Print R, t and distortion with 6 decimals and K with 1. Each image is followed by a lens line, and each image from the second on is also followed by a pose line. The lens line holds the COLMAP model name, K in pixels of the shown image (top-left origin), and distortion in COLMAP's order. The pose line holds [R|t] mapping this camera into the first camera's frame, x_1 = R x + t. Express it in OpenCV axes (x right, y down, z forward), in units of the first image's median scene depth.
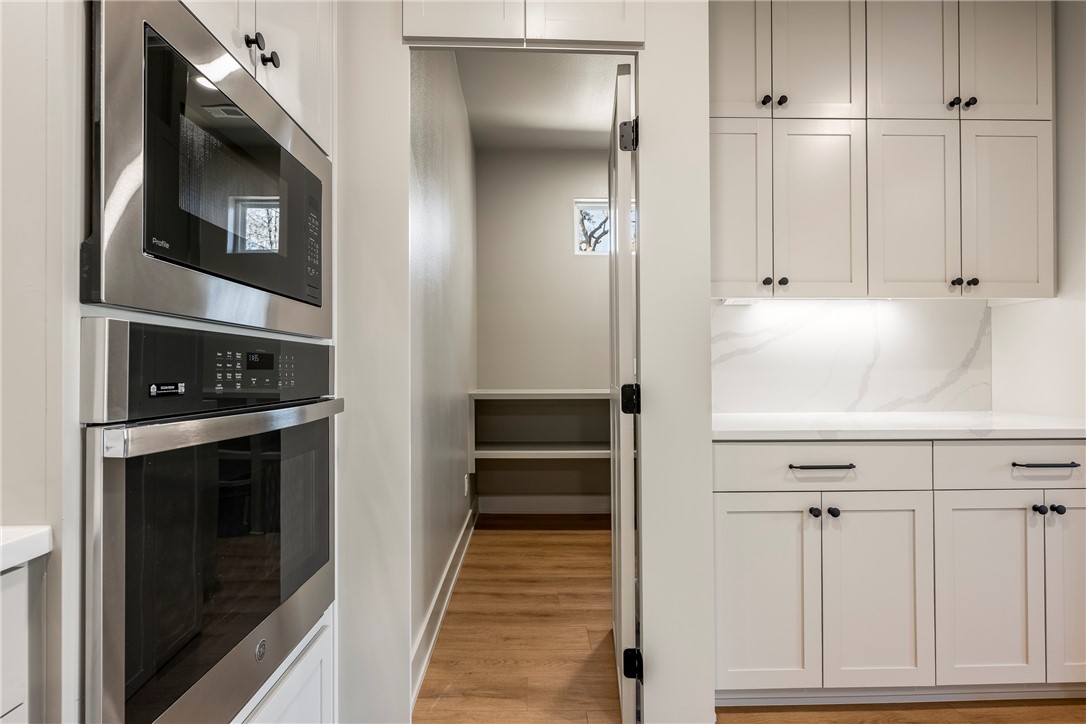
lens RADIAL K [[533.7, 0, 542.7], [0, 533.7, 363.1], [0, 0, 1]] dist [-0.000202, 0.000055]
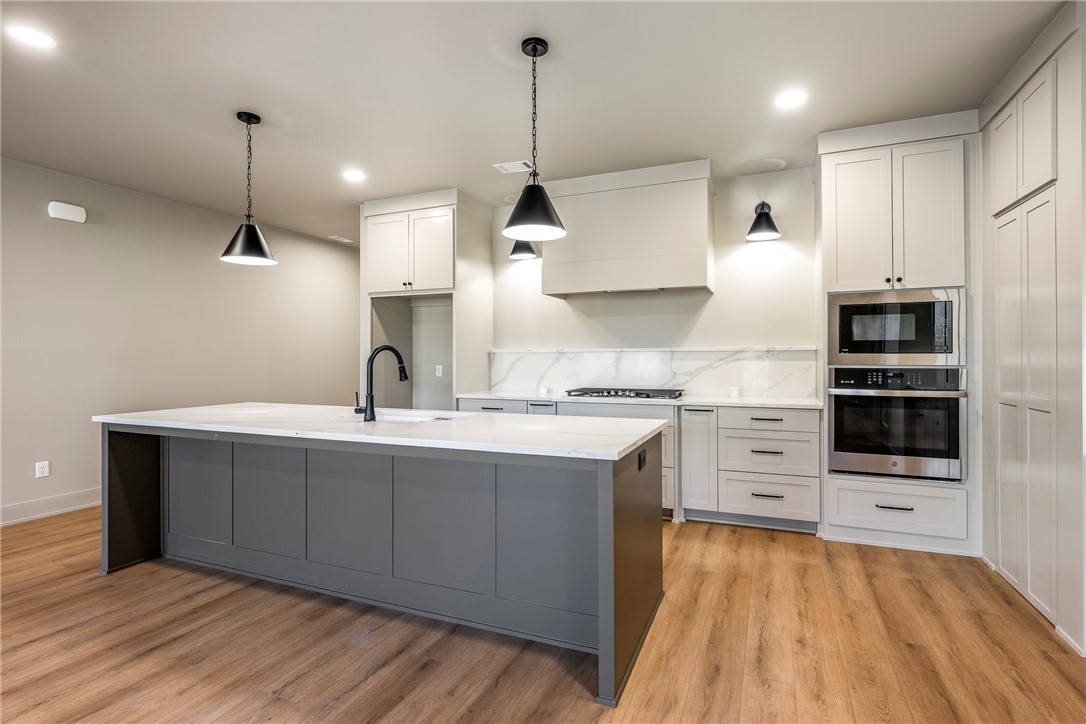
lens RADIAL K [[548.1, 0, 543.5], [0, 548.1, 364.0], [0, 0, 1]] dist [-0.002742, 0.001278]
pose [[-0.412165, 0.002335, -0.911106, 4.030192], [0.011497, 0.999930, -0.002639, -0.104482], [0.911037, -0.011563, -0.412163, 0.491541]]
